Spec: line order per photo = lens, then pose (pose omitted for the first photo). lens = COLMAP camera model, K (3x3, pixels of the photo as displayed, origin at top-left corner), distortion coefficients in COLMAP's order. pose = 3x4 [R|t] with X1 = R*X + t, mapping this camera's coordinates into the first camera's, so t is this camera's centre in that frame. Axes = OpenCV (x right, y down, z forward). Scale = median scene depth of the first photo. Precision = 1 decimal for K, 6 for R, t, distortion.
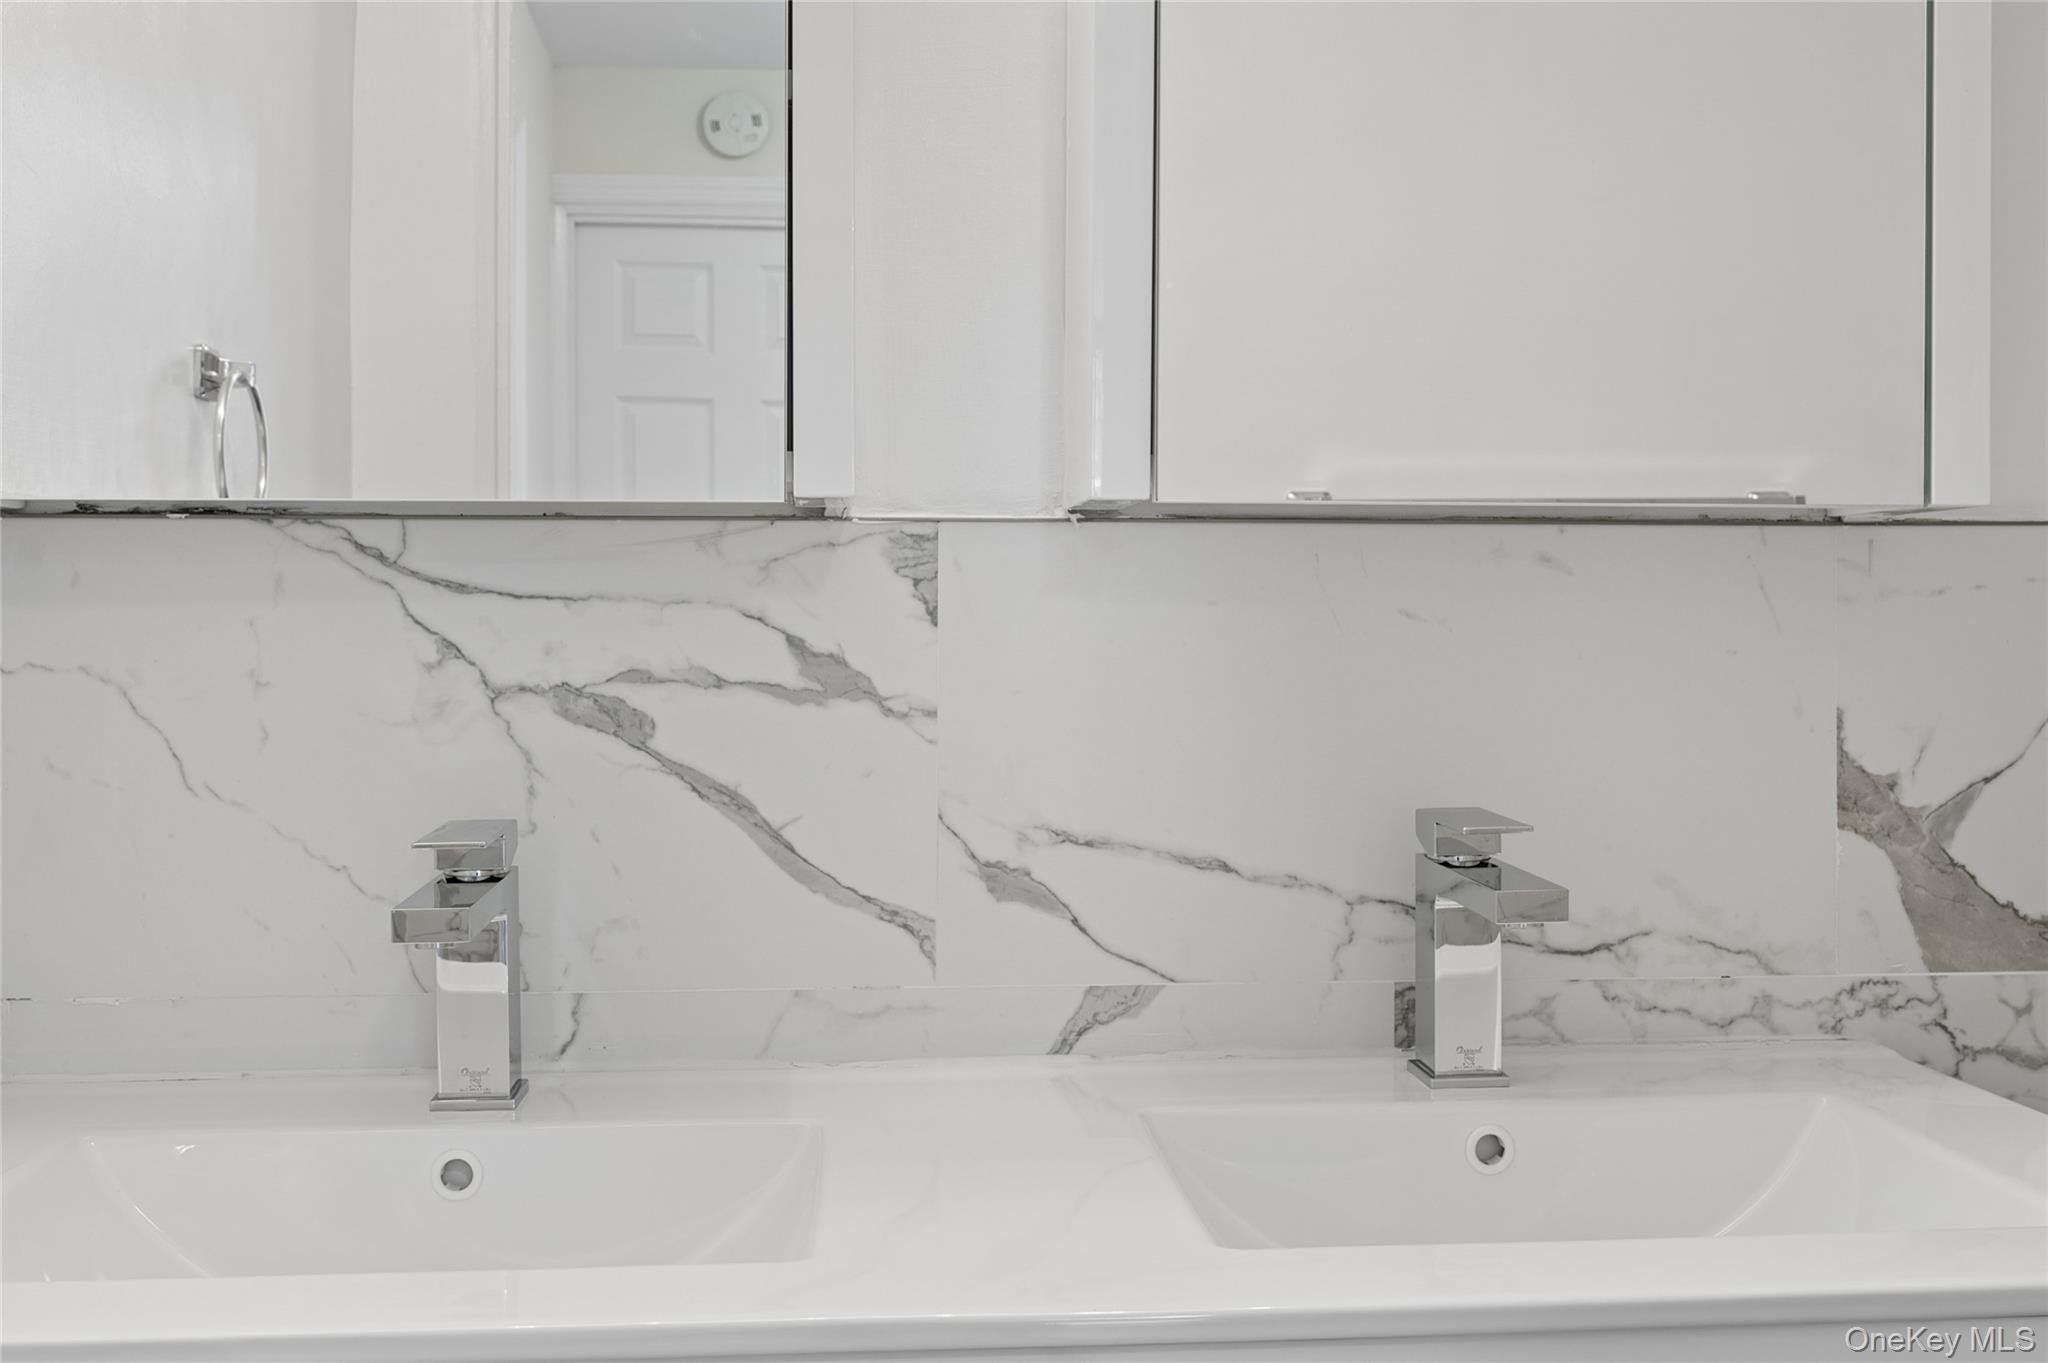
lens RADIAL K [[2117.8, 0, 1025.3], [0, 2117.8, 676.9], [0, 0, 1]] dist [0.004446, 0.000000]
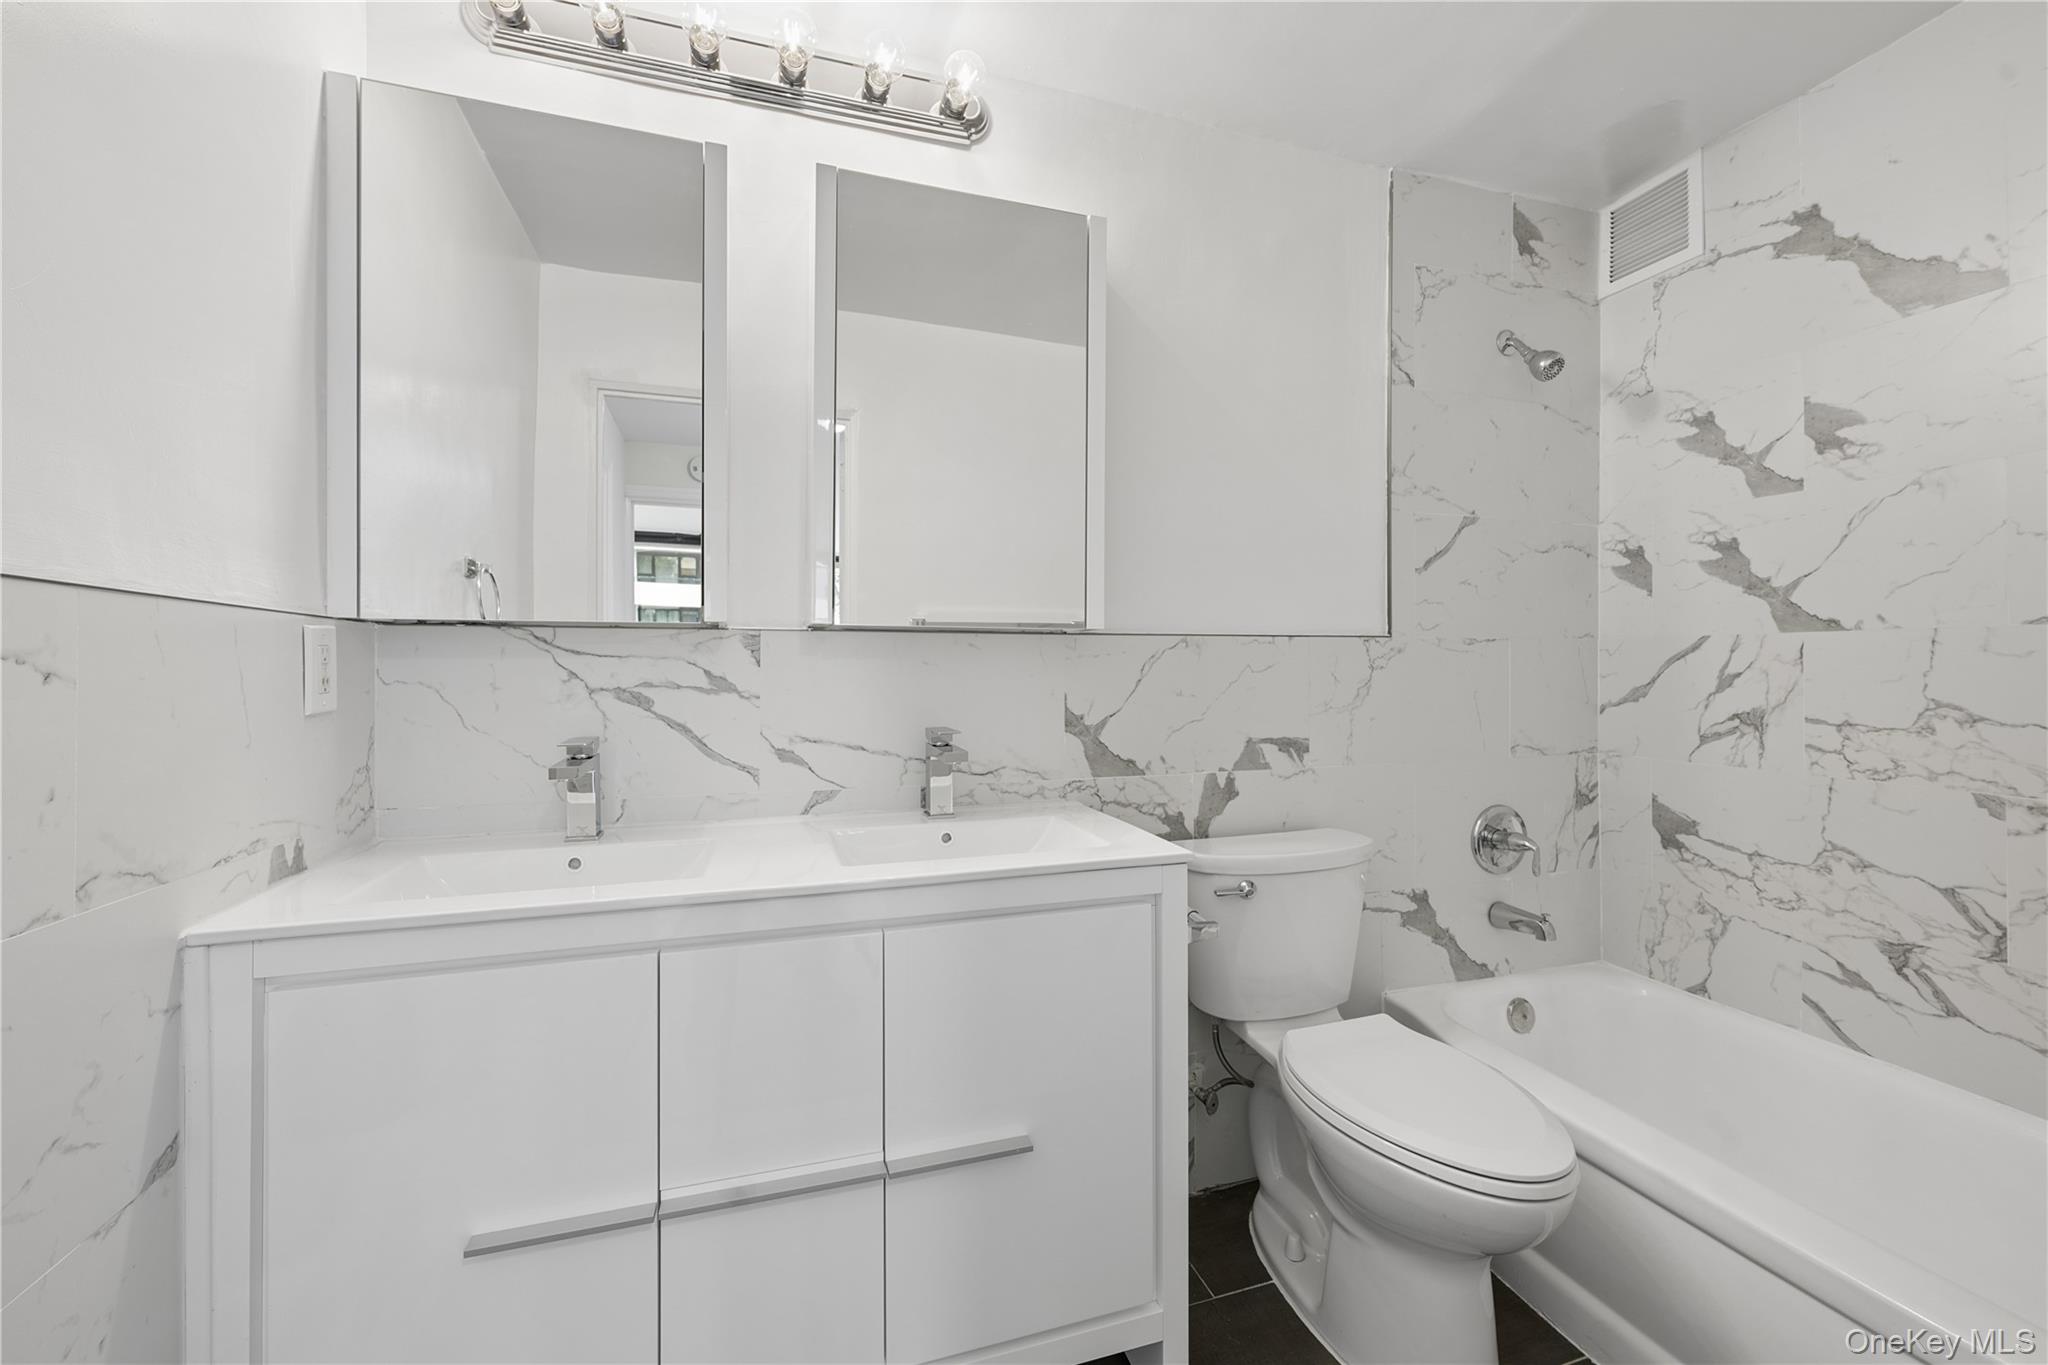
lens RADIAL K [[821.4, 0, 1023.5], [0, 821.4, 678.0], [0, 0, 1]] dist [0.001521, -0.000259]
pose [[0.974302, -0.002843, 0.225226, 0.055620], [0.006561, 0.999854, -0.015760, 0.011093], [-0.225149, 0.016833, 0.974179, -0.163633]]
